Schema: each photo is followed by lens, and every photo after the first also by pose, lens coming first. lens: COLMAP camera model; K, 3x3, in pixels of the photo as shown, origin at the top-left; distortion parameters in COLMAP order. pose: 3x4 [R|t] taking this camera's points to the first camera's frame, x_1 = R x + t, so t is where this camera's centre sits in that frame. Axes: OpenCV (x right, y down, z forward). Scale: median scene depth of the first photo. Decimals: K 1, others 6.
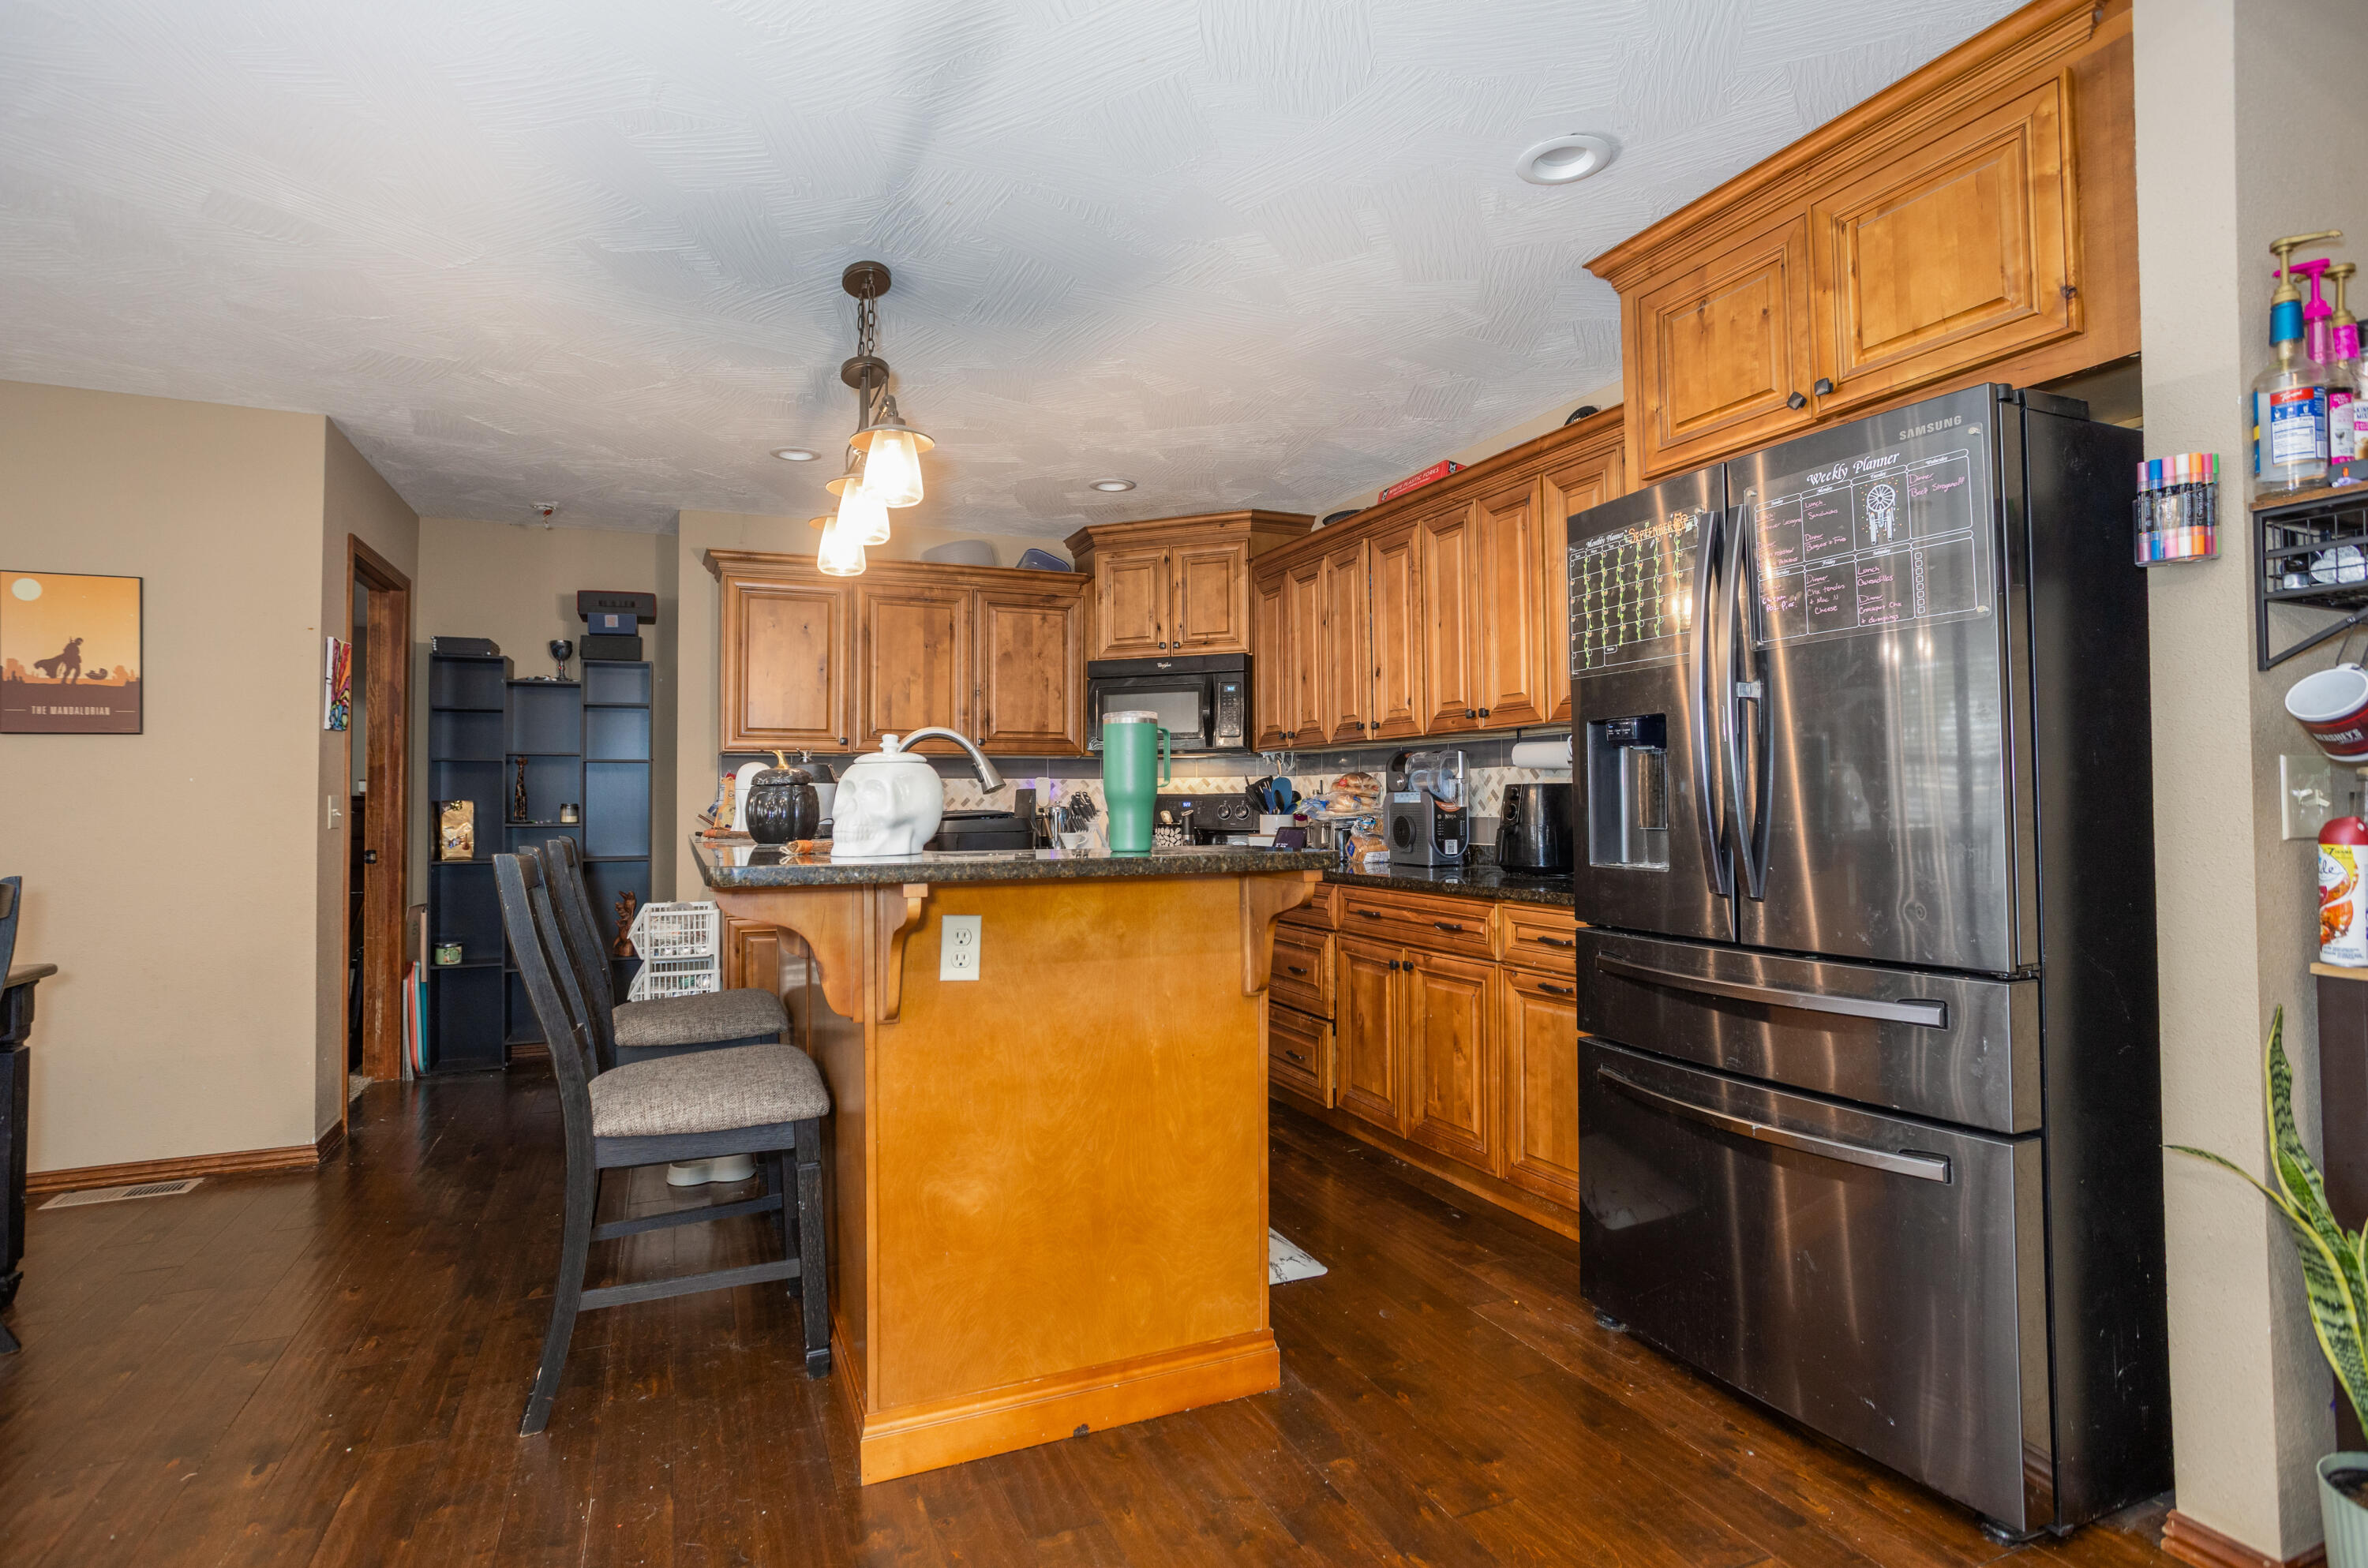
lens RADIAL K [[1147.0, 0, 1156.2], [0, 1147.0, 770.6], [0, 0, 1]] dist [-0.045955, 0.028920]
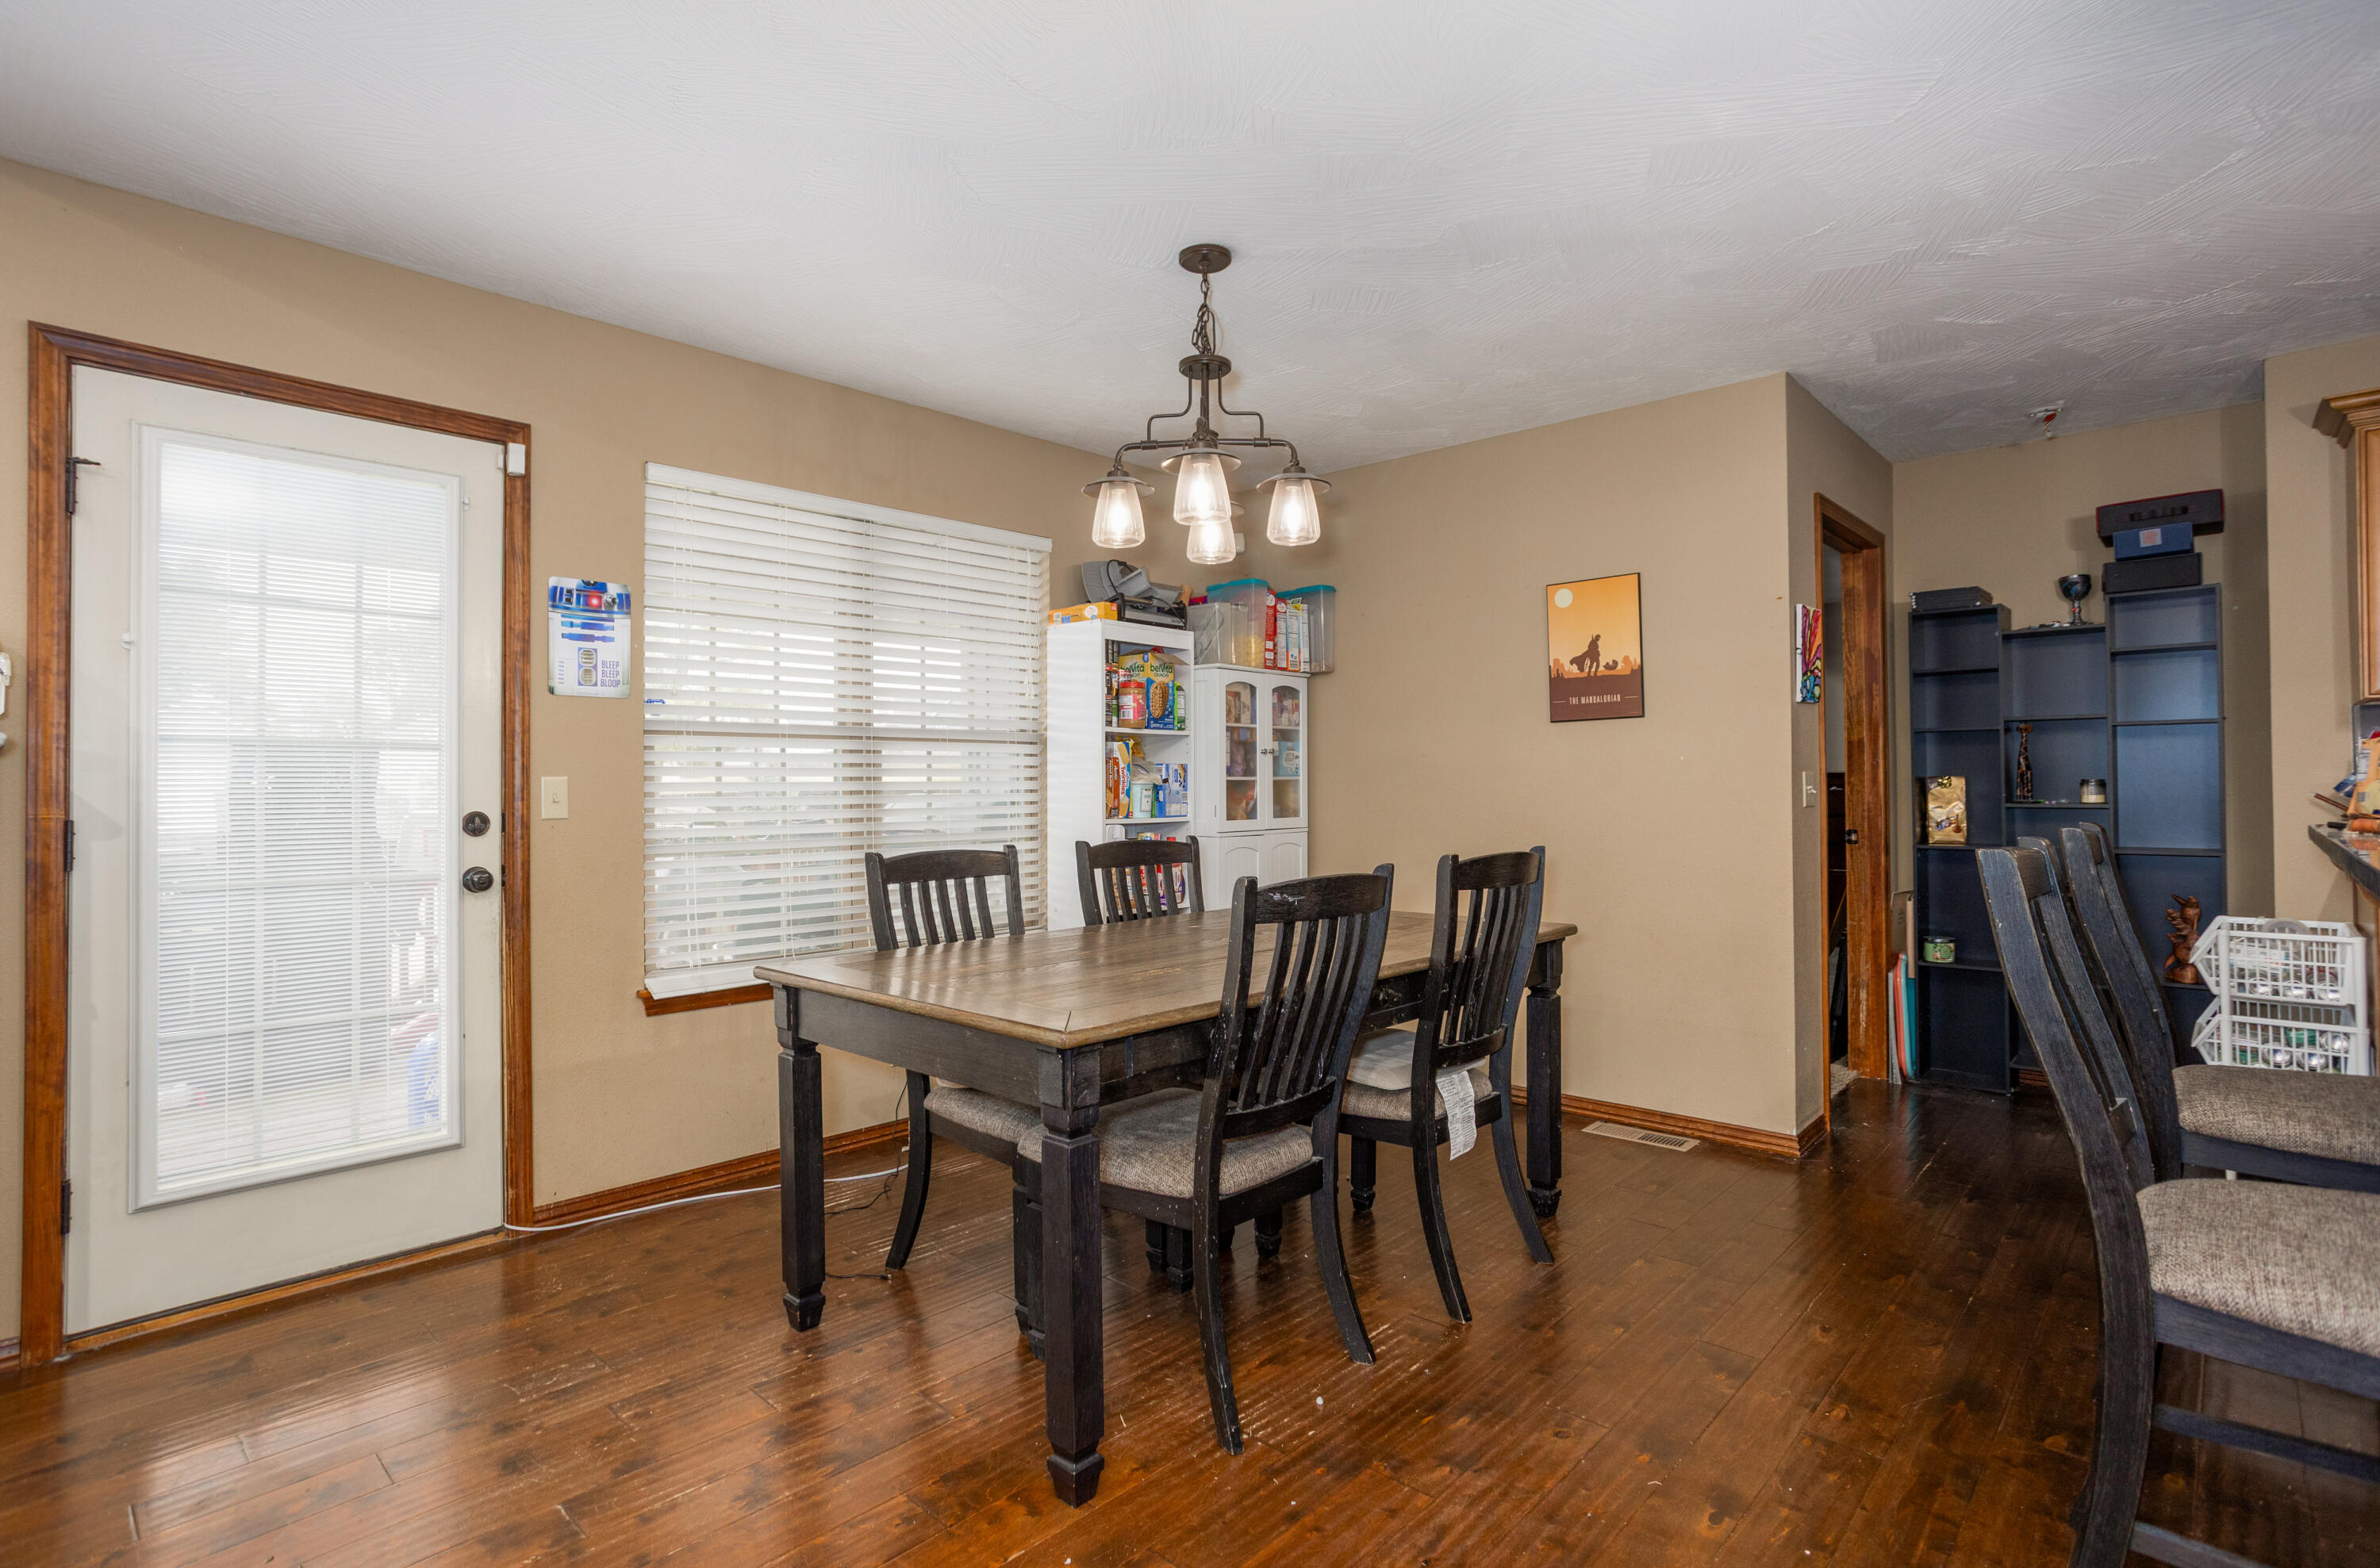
lens RADIAL K [[1152.8, 0, 1162.0], [0, 1152.8, 770.5], [0, 0, 1]] dist [-0.045955, 0.028920]
pose [[0.395782, -0.010220, -0.918288, -0.058346], [0.029623, 0.999560, 0.001643, 0.003056], [0.917867, -0.027852, 0.395911, 0.110427]]
